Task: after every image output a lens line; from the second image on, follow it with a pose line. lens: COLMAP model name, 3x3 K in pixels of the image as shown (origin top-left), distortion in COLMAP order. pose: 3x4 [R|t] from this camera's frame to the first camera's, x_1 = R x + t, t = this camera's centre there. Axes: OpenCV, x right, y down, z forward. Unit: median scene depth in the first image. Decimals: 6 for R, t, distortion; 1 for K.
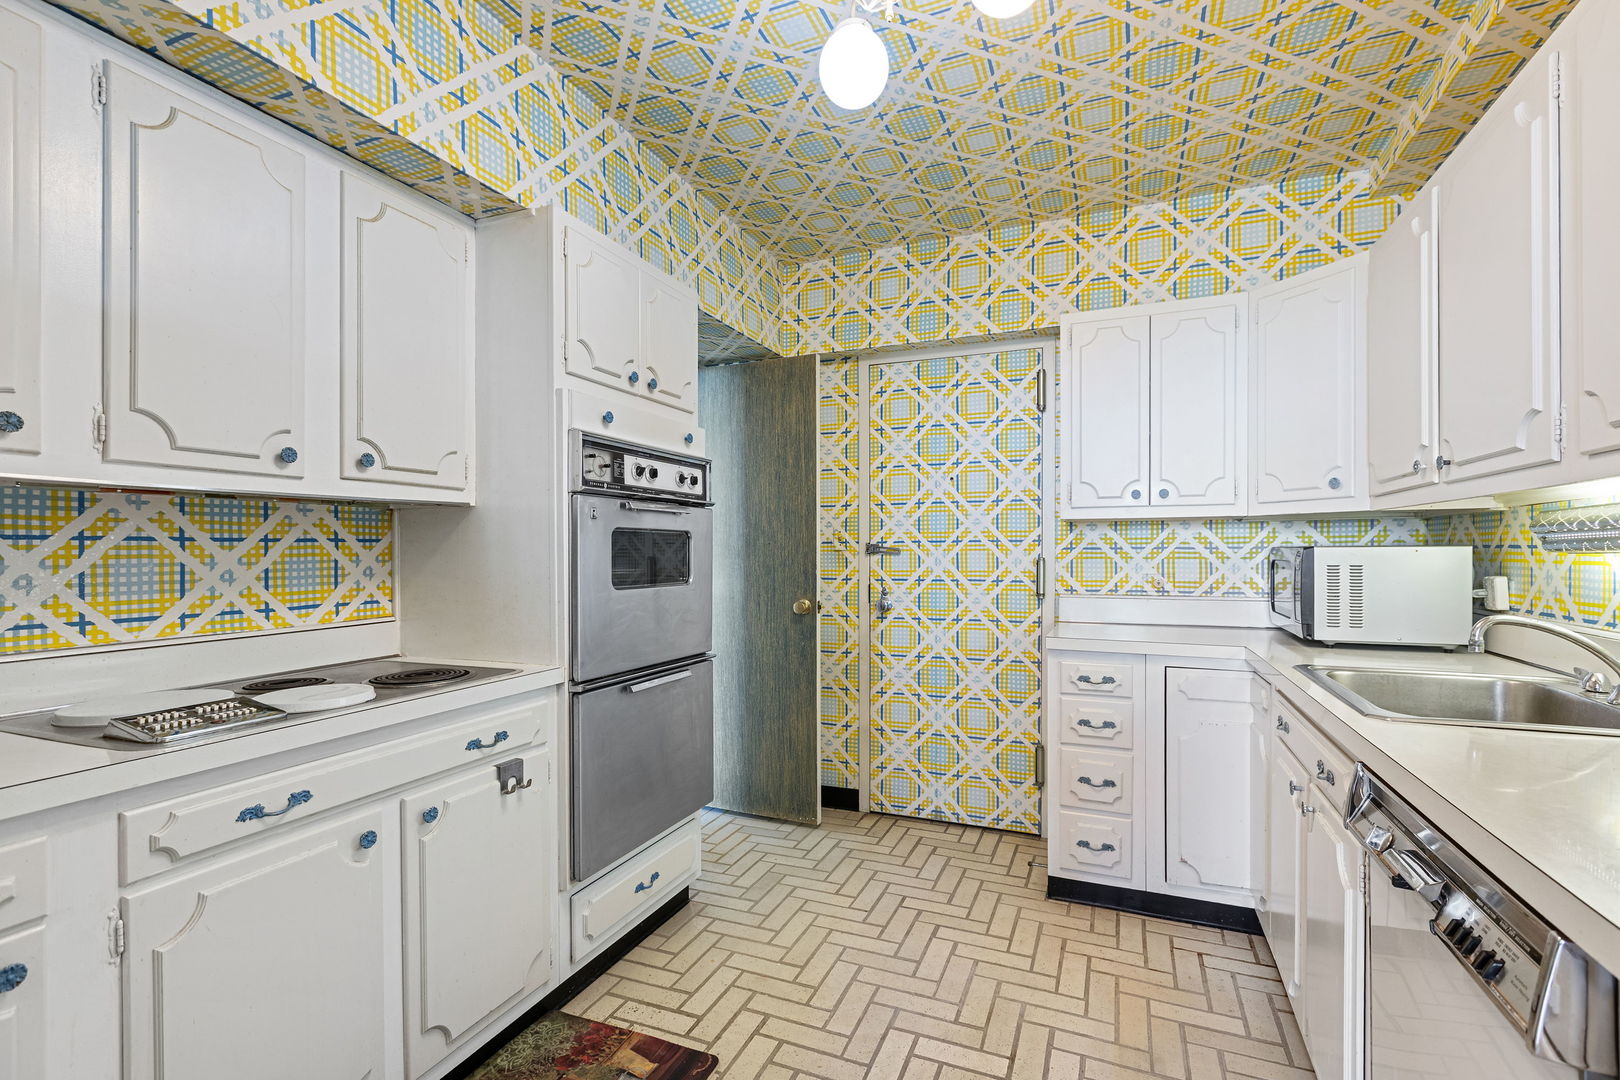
lens RADIAL K [[729.7, 0, 814.4], [0, 729.7, 540.9], [0, 0, 1]] dist [0.000775, 0.000415]
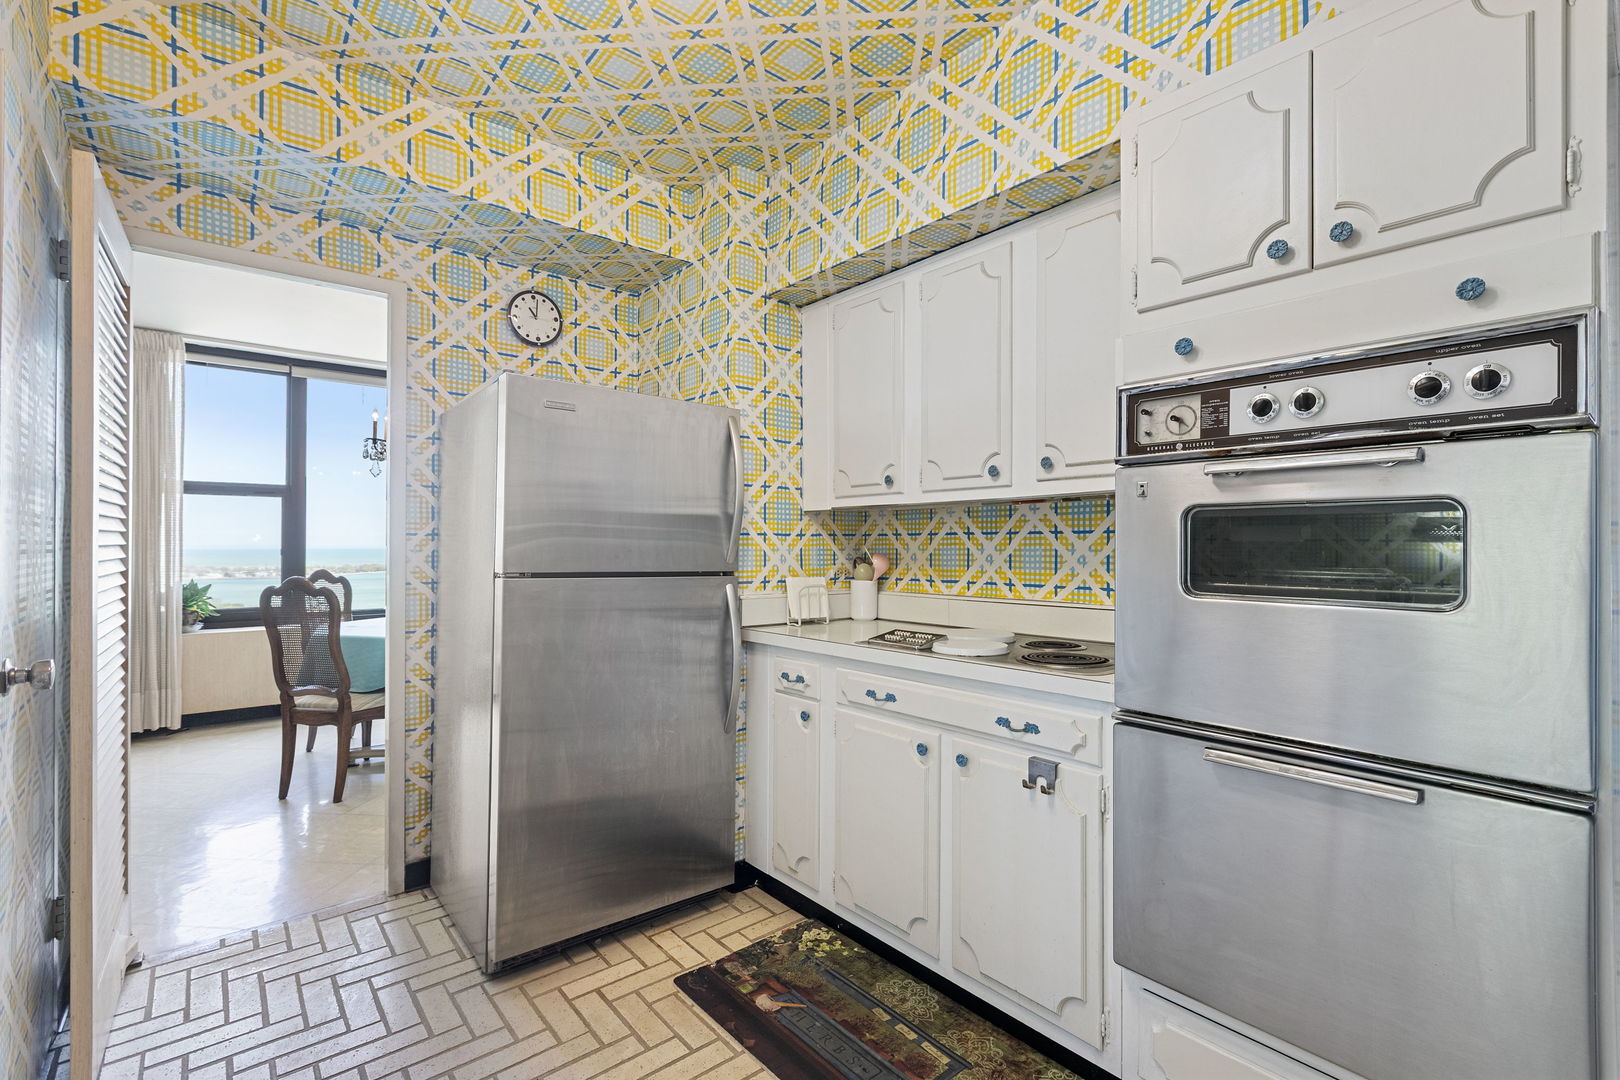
lens RADIAL K [[729.7, 0, 815.5], [0, 729.7, 548.0], [0, 0, 1]] dist [0.000775, 0.000415]
pose [[-0.461474, 0.012863, -0.887061, 0.591575], [0.017897, 0.999826, 0.005188, 0.011840], [0.886973, -0.013482, -0.461624, 1.219050]]
